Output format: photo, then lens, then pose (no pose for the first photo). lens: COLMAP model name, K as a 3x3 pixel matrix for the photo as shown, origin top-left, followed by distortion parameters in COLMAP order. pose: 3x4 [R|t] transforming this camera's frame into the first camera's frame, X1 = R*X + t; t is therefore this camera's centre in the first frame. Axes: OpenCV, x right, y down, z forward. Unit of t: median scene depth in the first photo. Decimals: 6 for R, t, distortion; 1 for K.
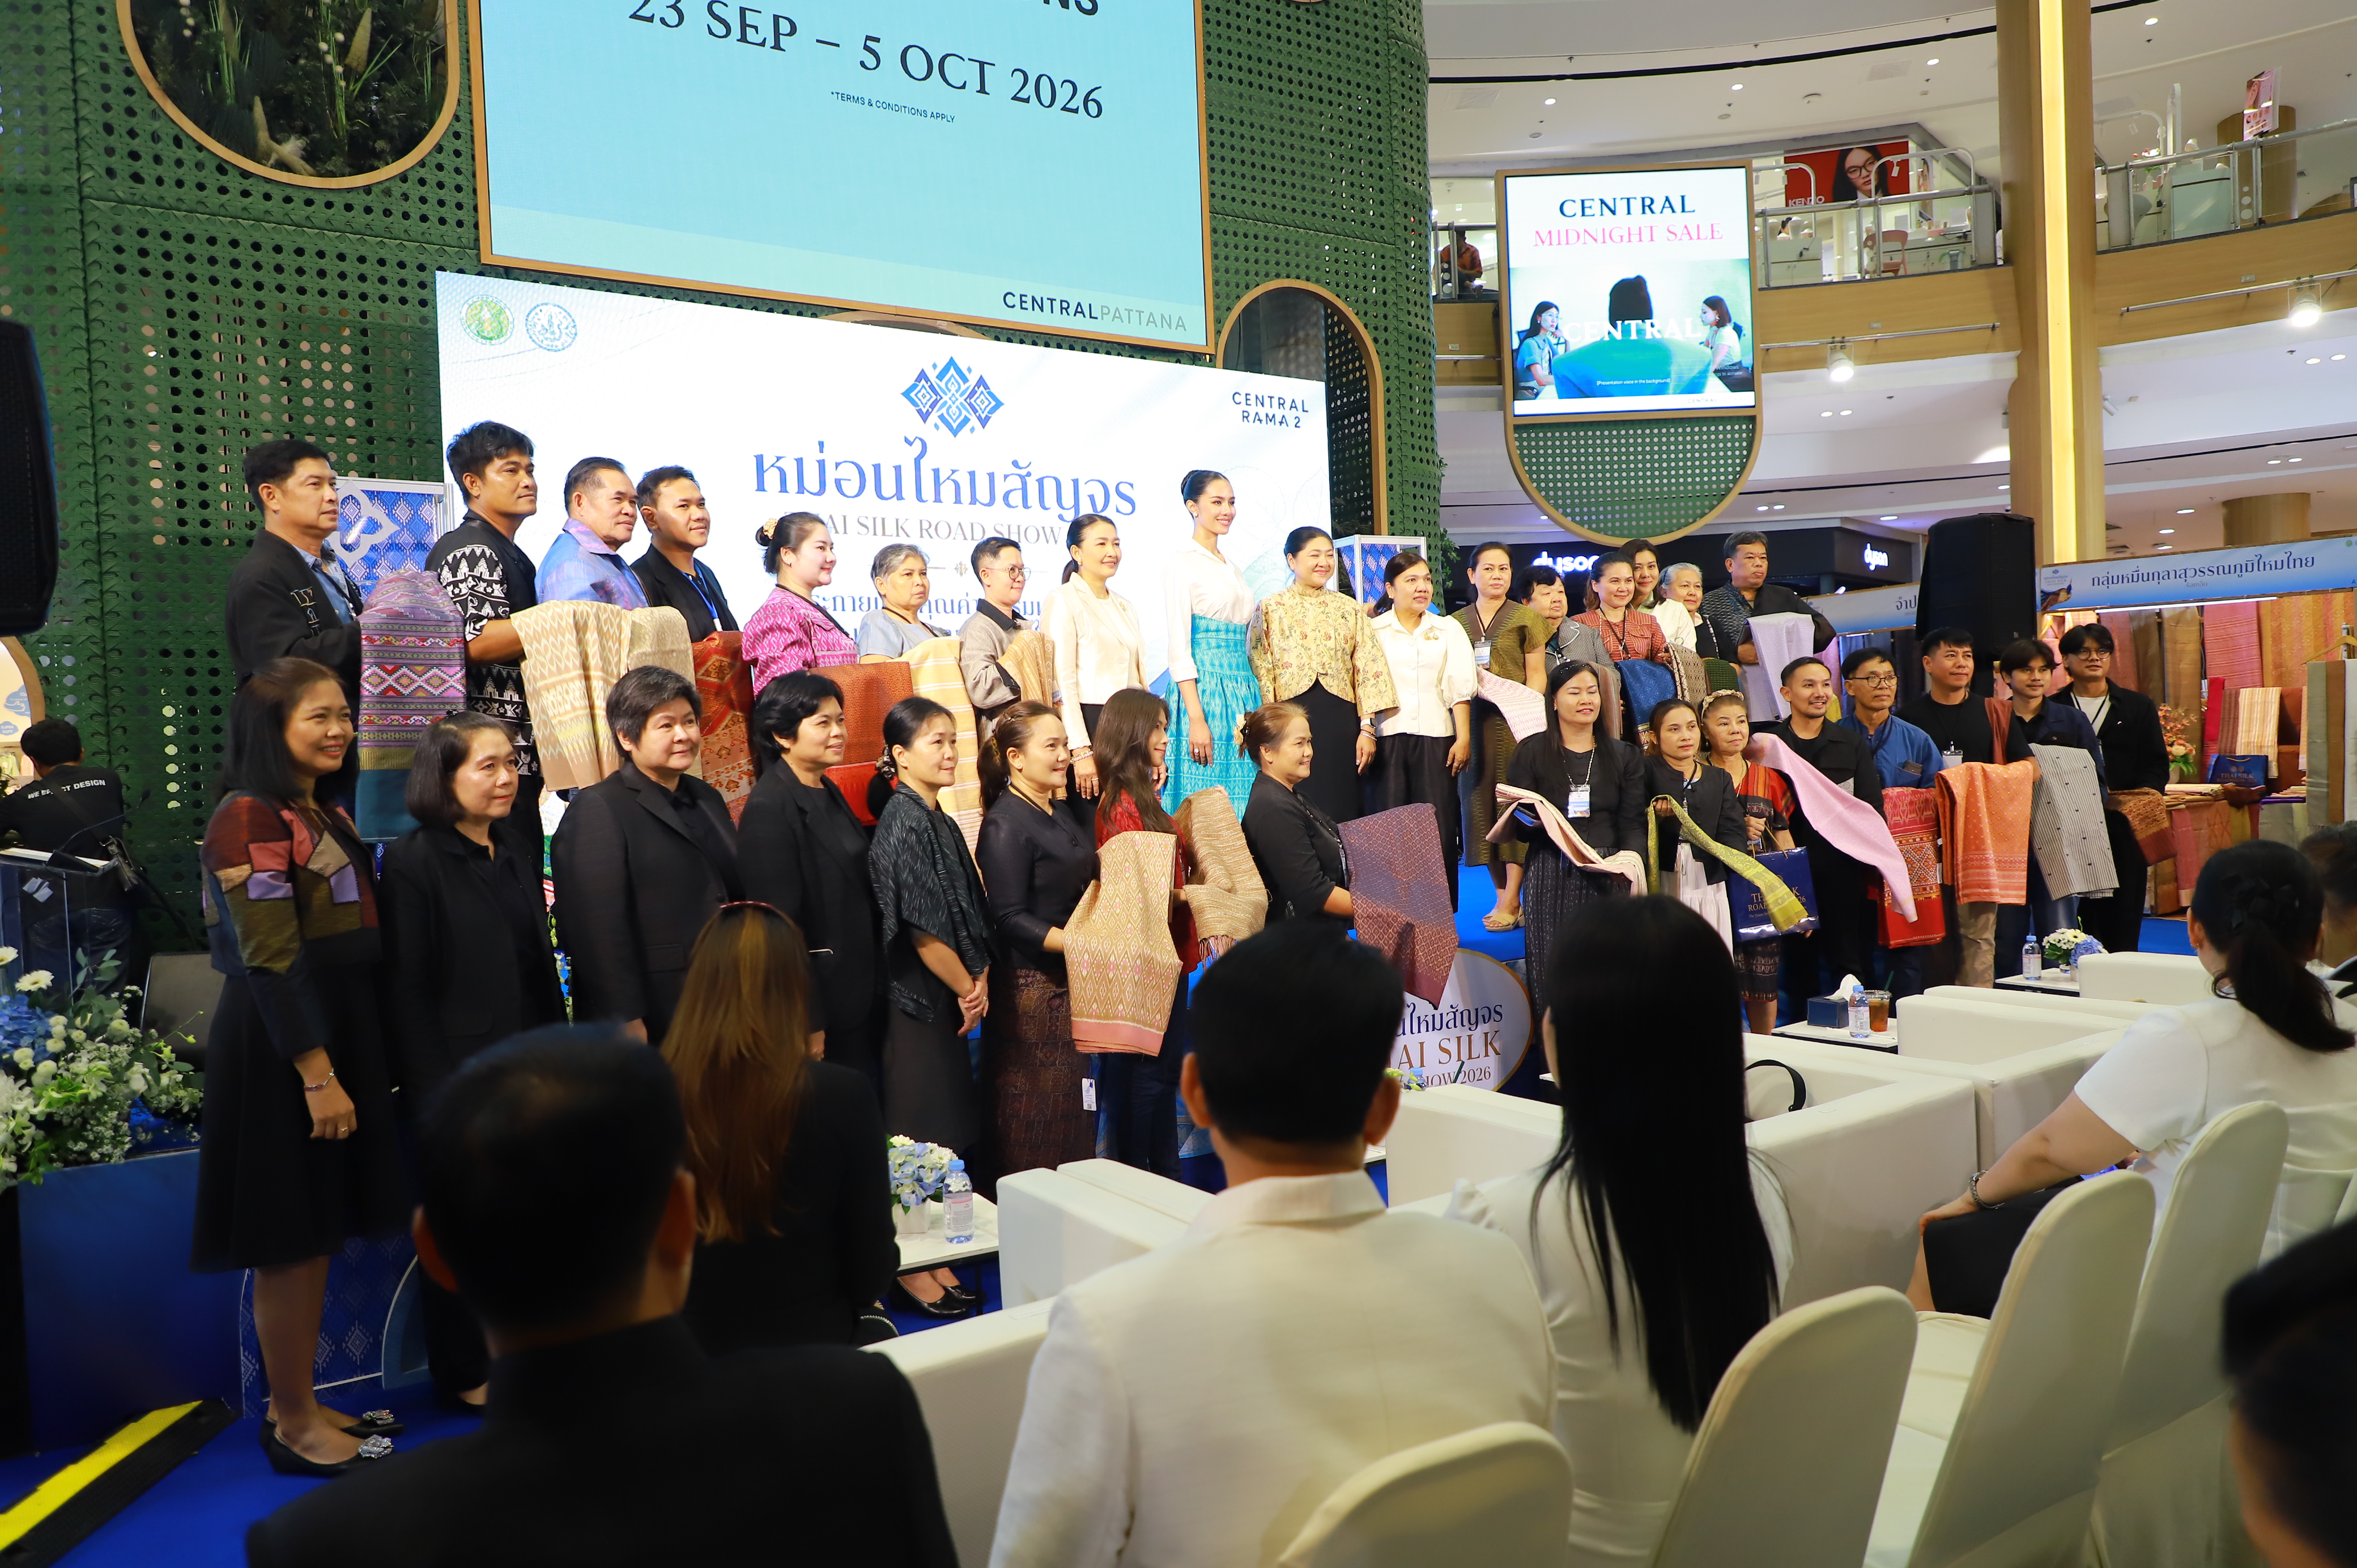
lens RADIAL K [[1564.3, 0, 1186.9], [0, 1564.3, 776.9], [0, 0, 1]] dist [-0.003722, 0.002999]
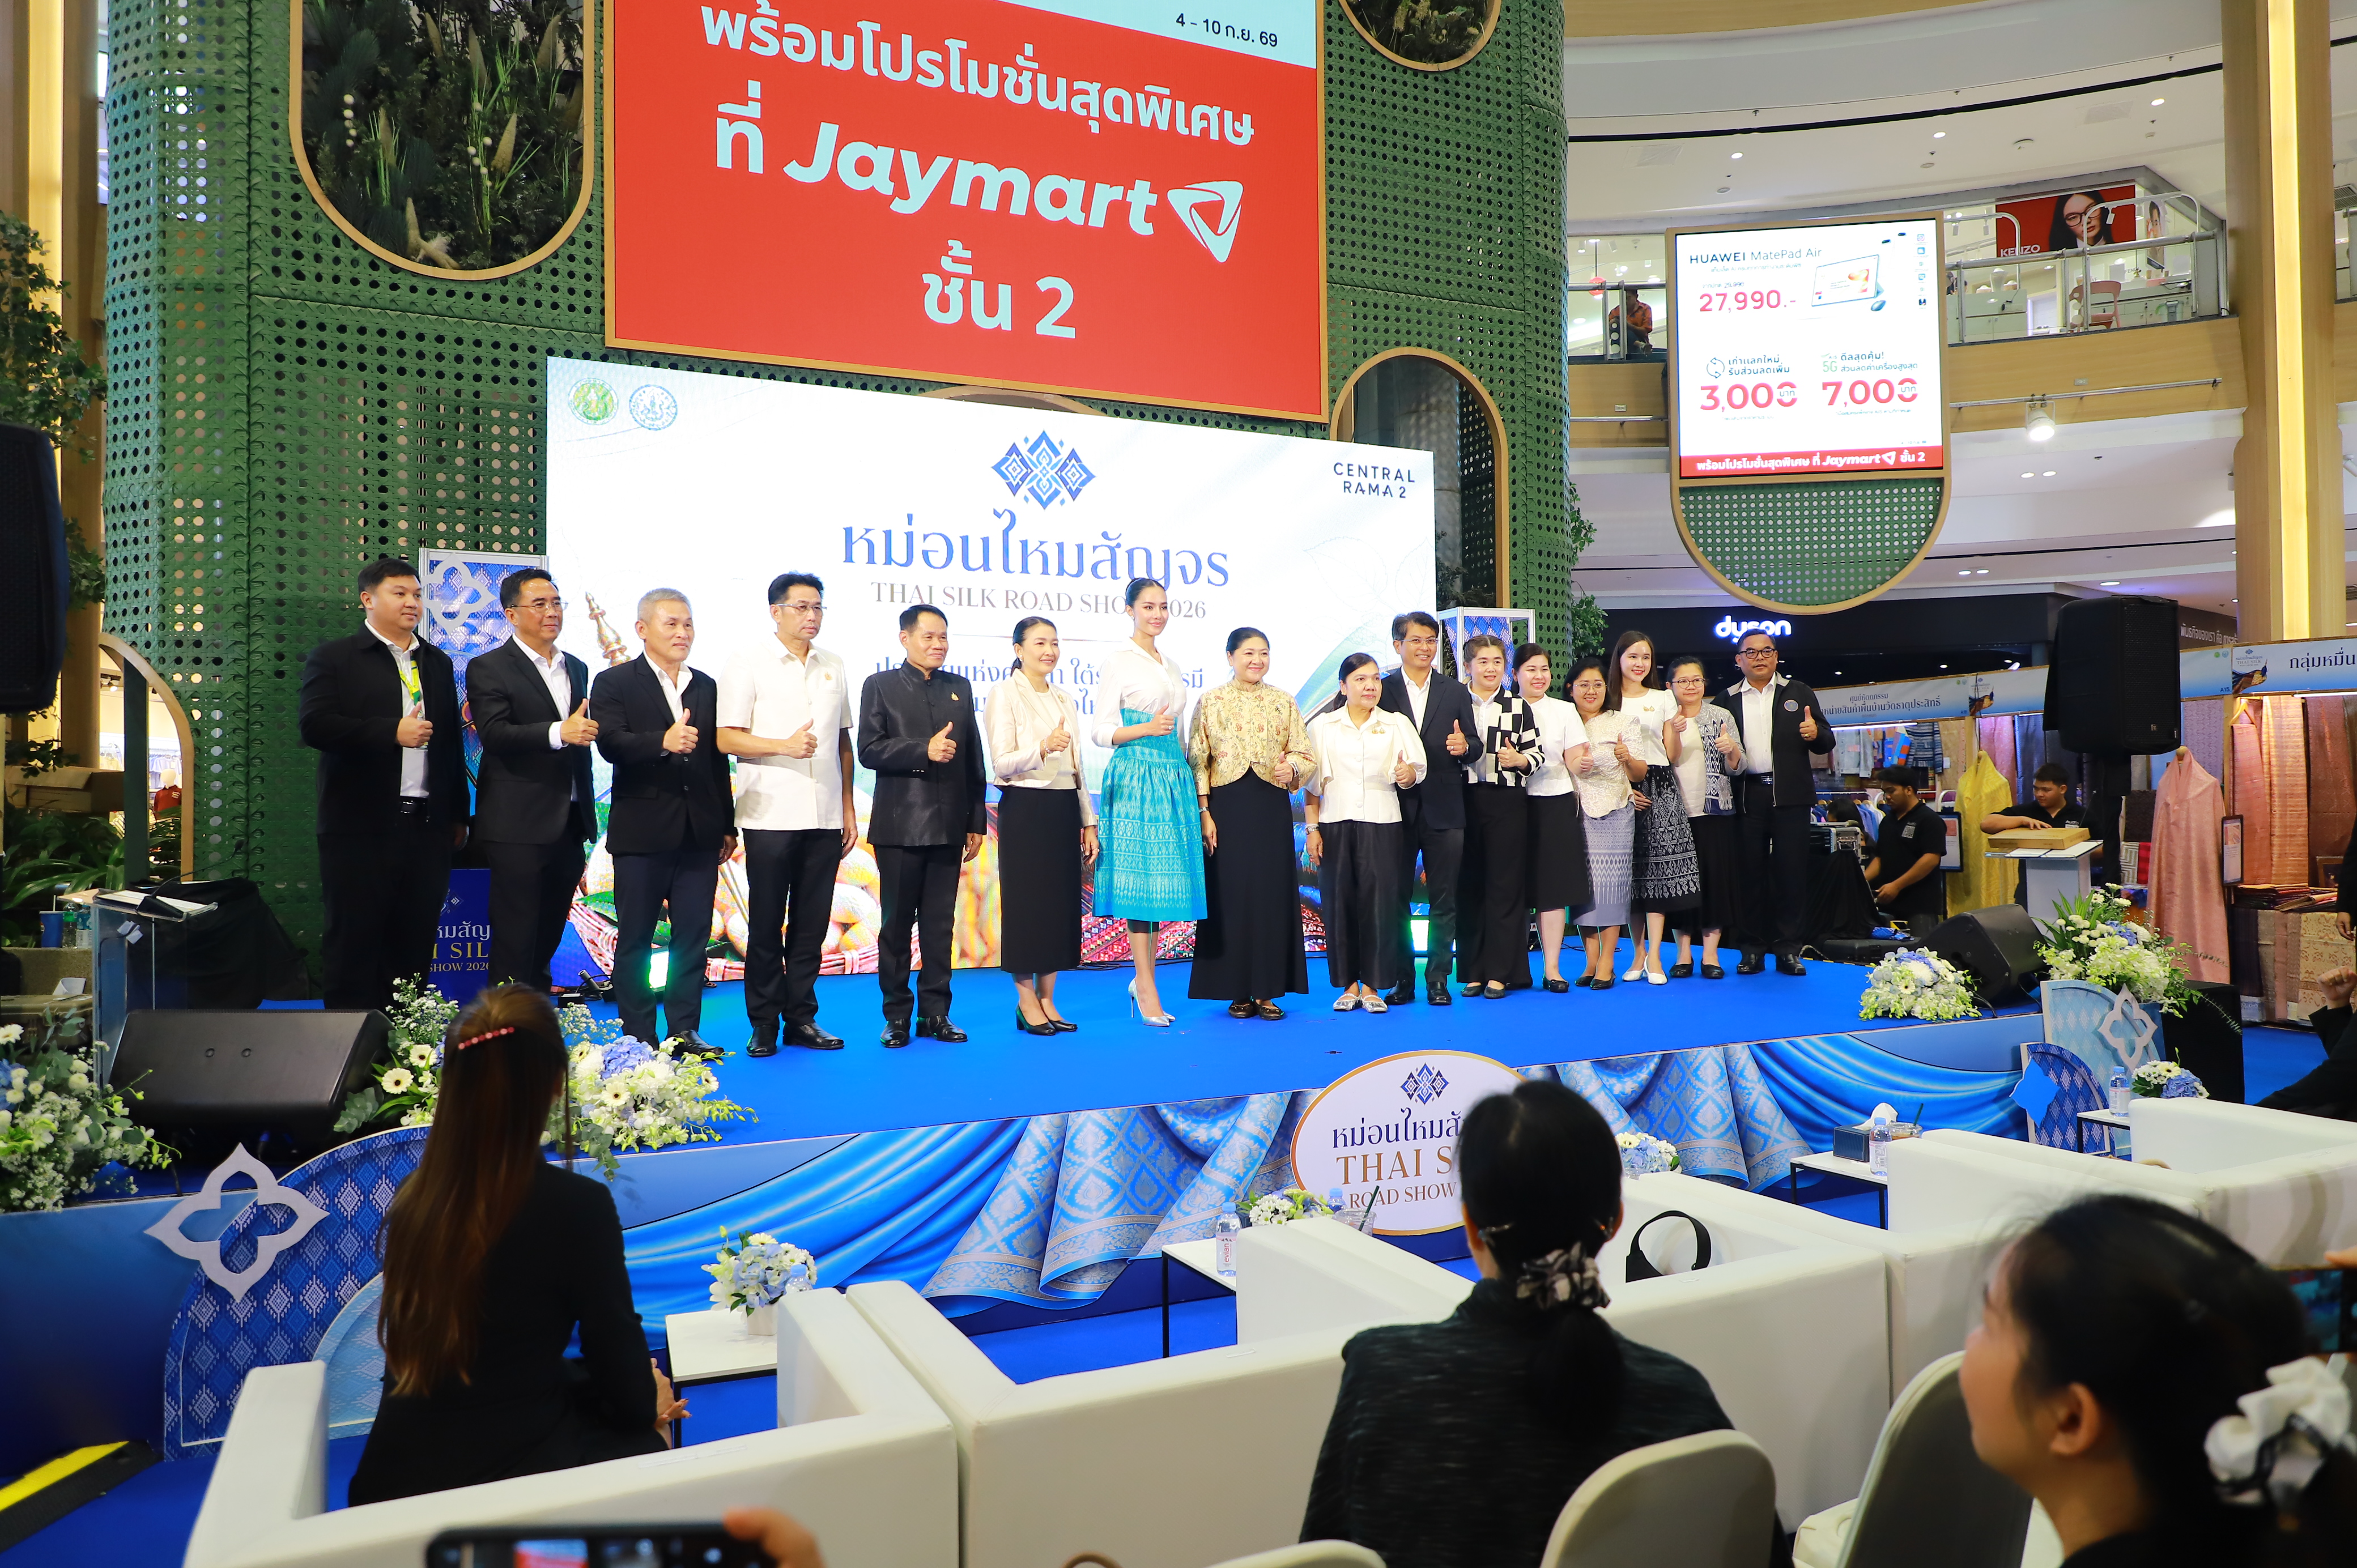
lens RADIAL K [[1564.3, 0, 1187.3], [0, 1564.3, 767.3], [0, 0, 1]] dist [-0.003722, 0.002999]
pose [[0.990102, 0.025269, -0.138053, 0.087922], [-0.030401, 0.998918, -0.035198, -0.016888], [0.137014, 0.039047, 0.989799, 0.014149]]
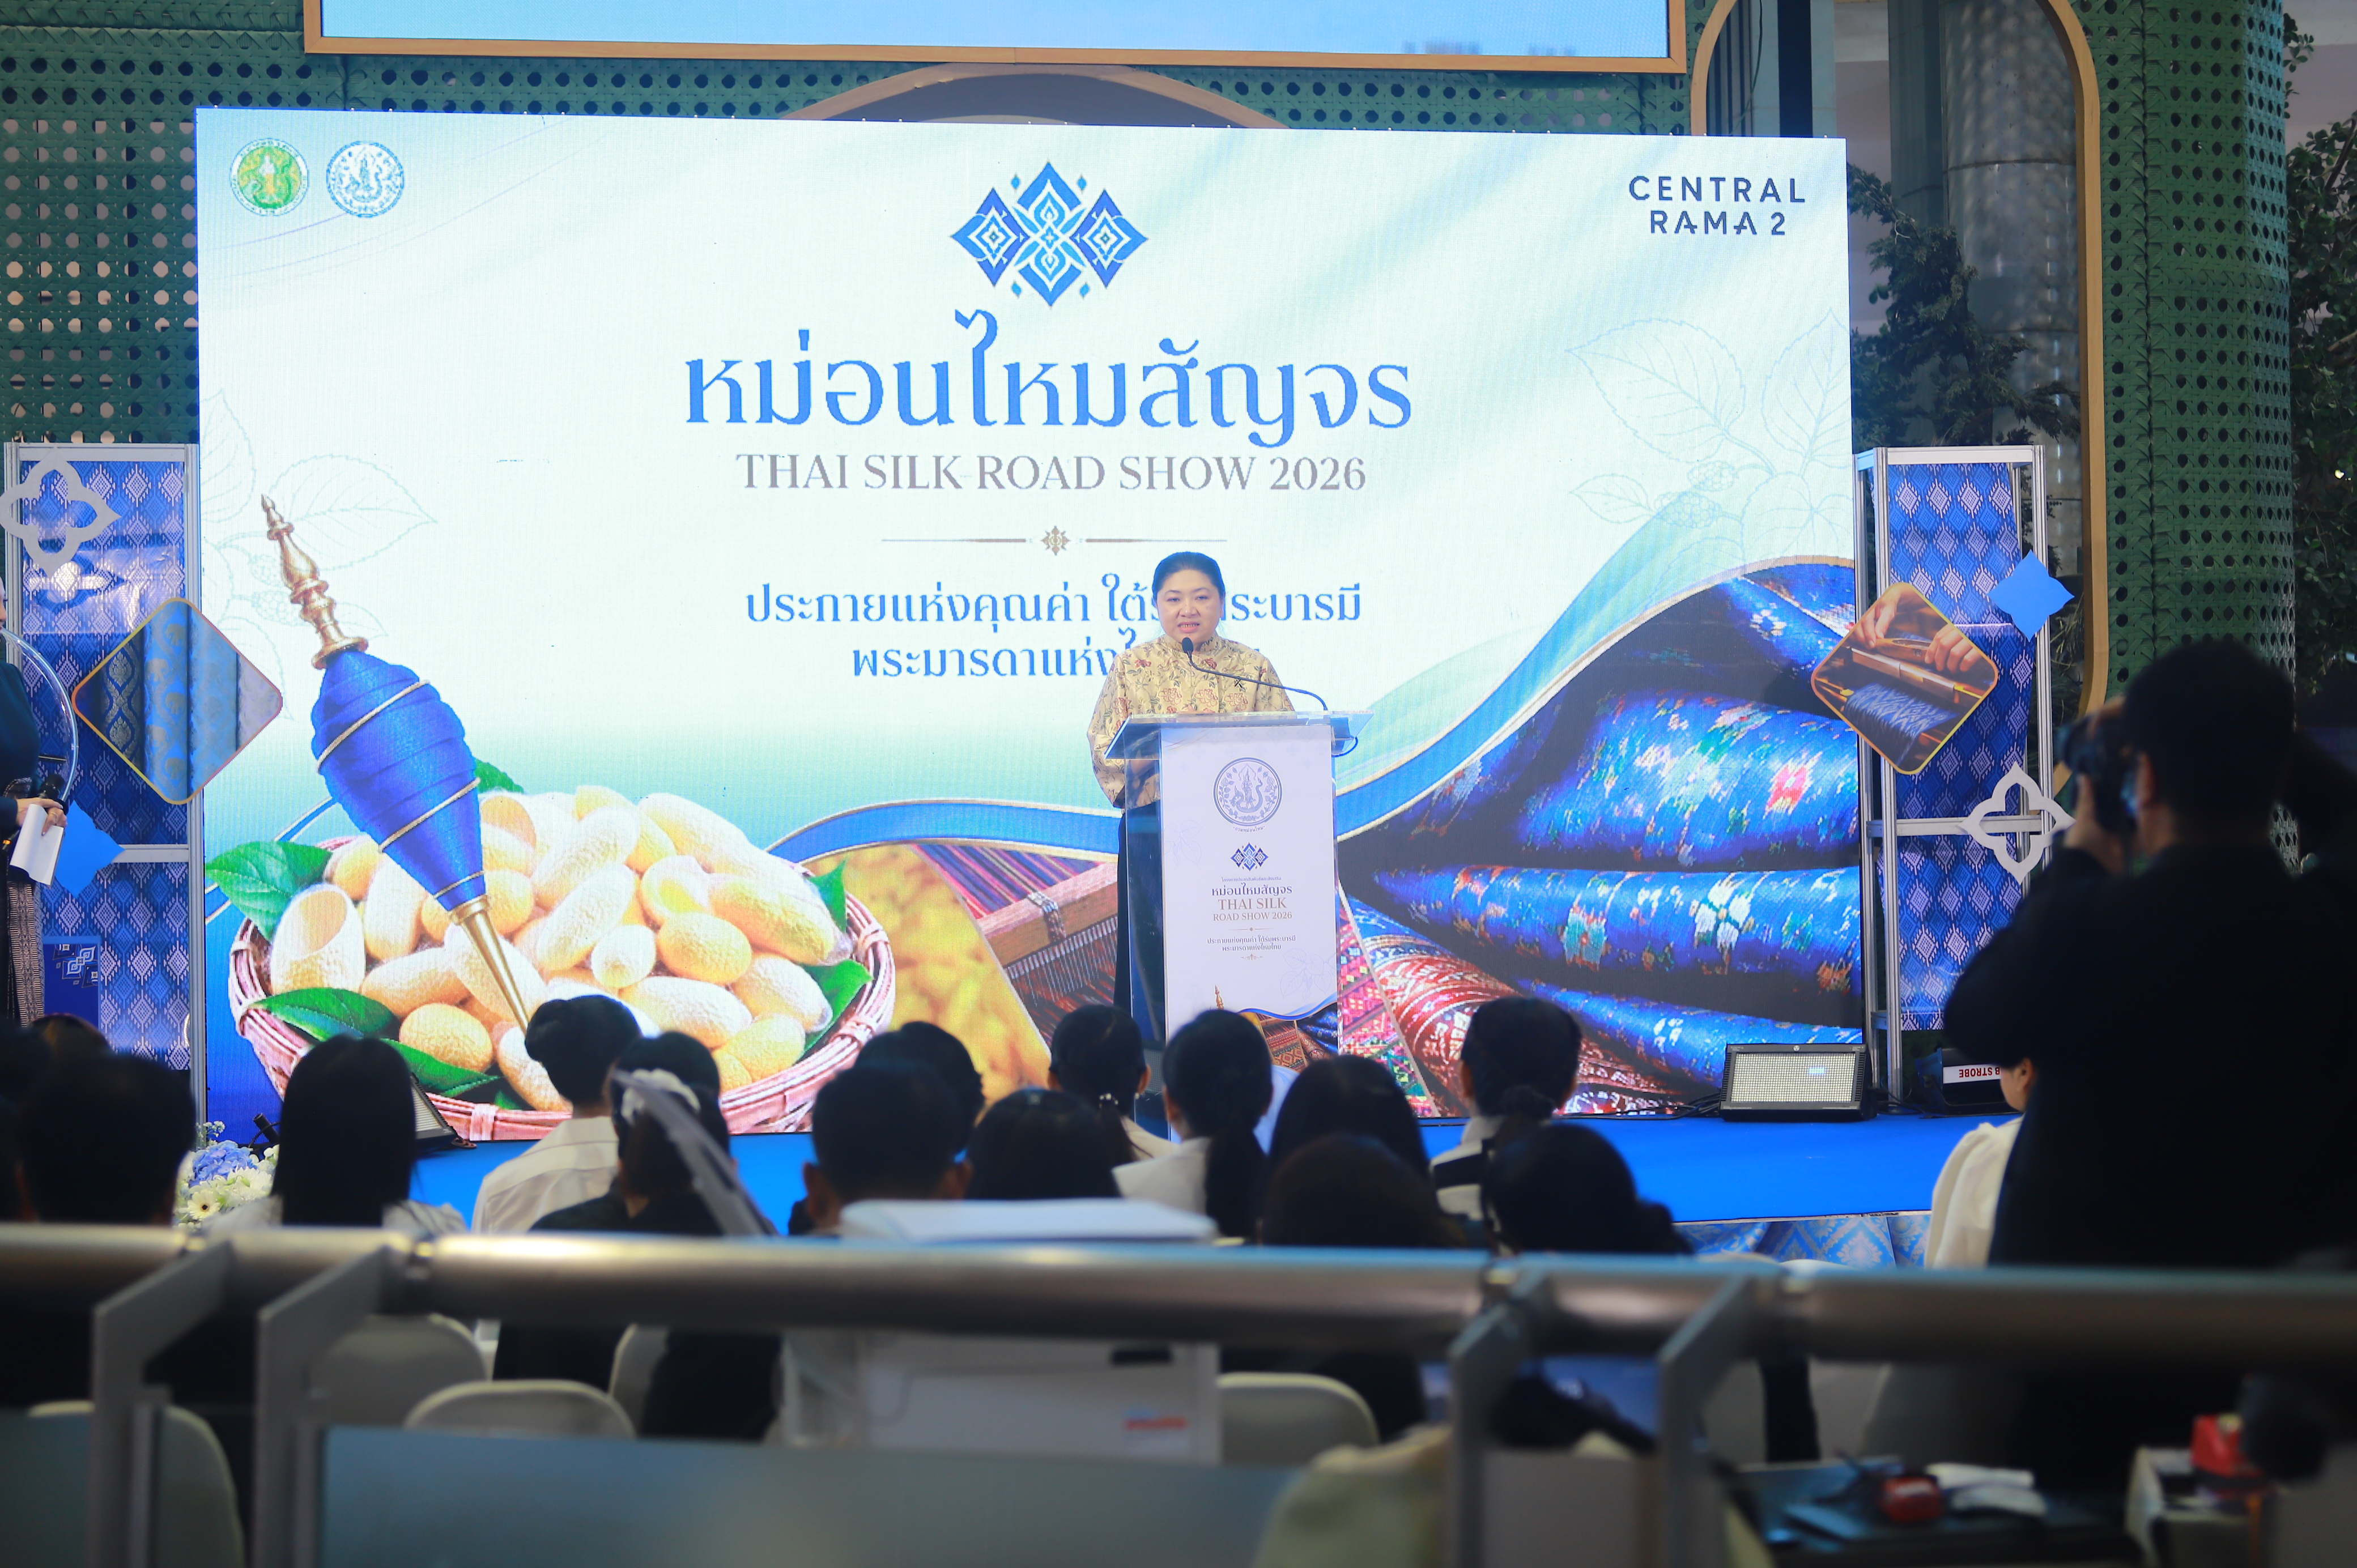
lens RADIAL K [[4760.5, 0, 1180.8], [0, 4760.5, 790.4], [0, 0, 1]] dist [-0.002676, 0.000000]
pose [[0.929838, 0.016903, -0.367580, 0.525029], [-0.023655, 0.999624, -0.013872, -0.020949], [0.367207, 0.021594, 0.929889, -0.565296]]
